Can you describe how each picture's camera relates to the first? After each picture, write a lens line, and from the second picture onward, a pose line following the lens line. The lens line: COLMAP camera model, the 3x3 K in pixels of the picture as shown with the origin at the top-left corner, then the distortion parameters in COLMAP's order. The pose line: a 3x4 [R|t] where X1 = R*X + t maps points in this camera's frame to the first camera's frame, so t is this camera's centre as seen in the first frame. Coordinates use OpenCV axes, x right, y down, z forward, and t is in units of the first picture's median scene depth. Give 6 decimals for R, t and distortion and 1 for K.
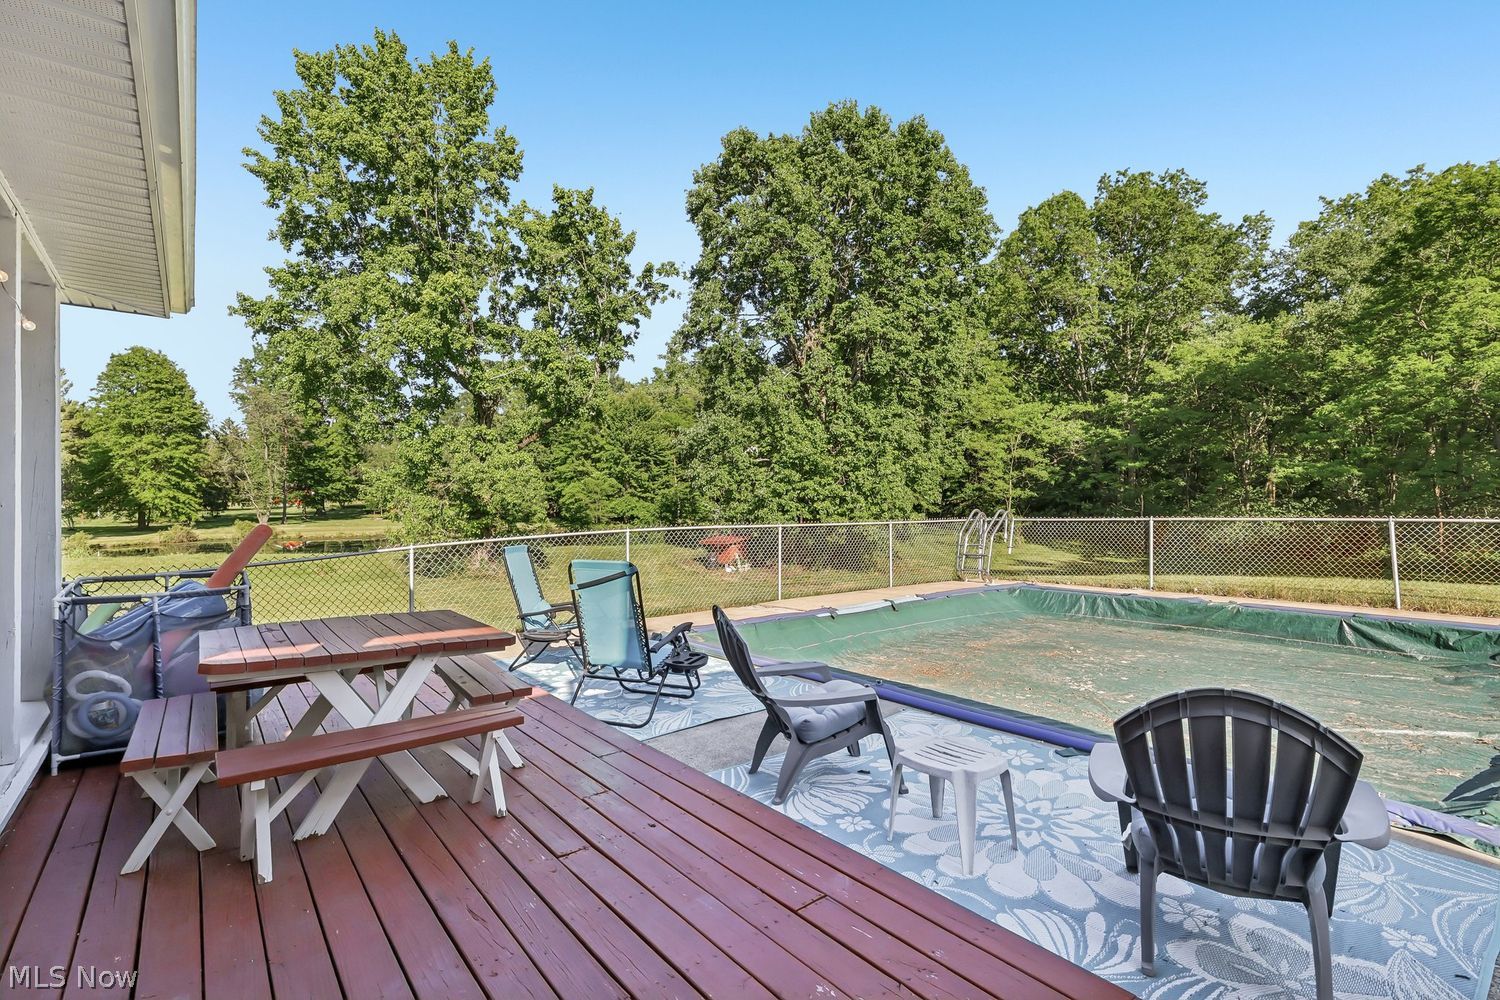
lens RADIAL K [[696.9, 0, 745.8], [0, 696.9, 502.6], [0, 0, 1]] dist [0.002533, 0.000345]
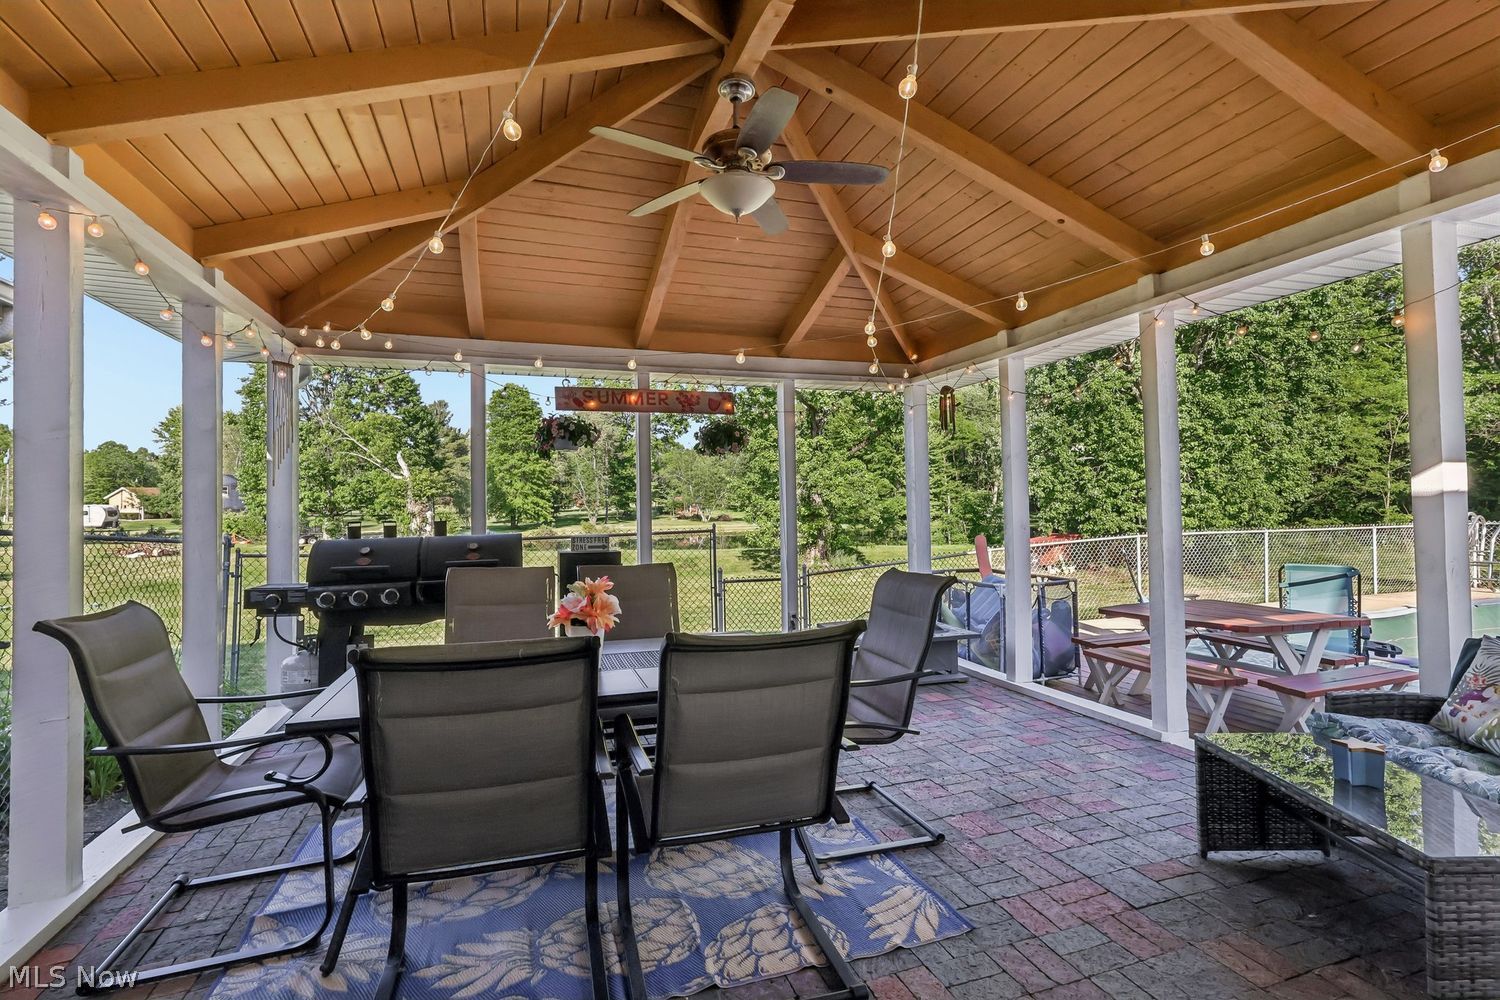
lens RADIAL K [[696.9, 0, 751.3], [0, 696.9, 500.7], [0, 0, 1]] dist [0.002533, 0.000345]
pose [[0.940314, -0.012202, -0.340088, -0.089326], [0.011828, 0.999925, -0.003173, -0.005488], [0.340101, -0.001039, 0.940388, -0.070704]]
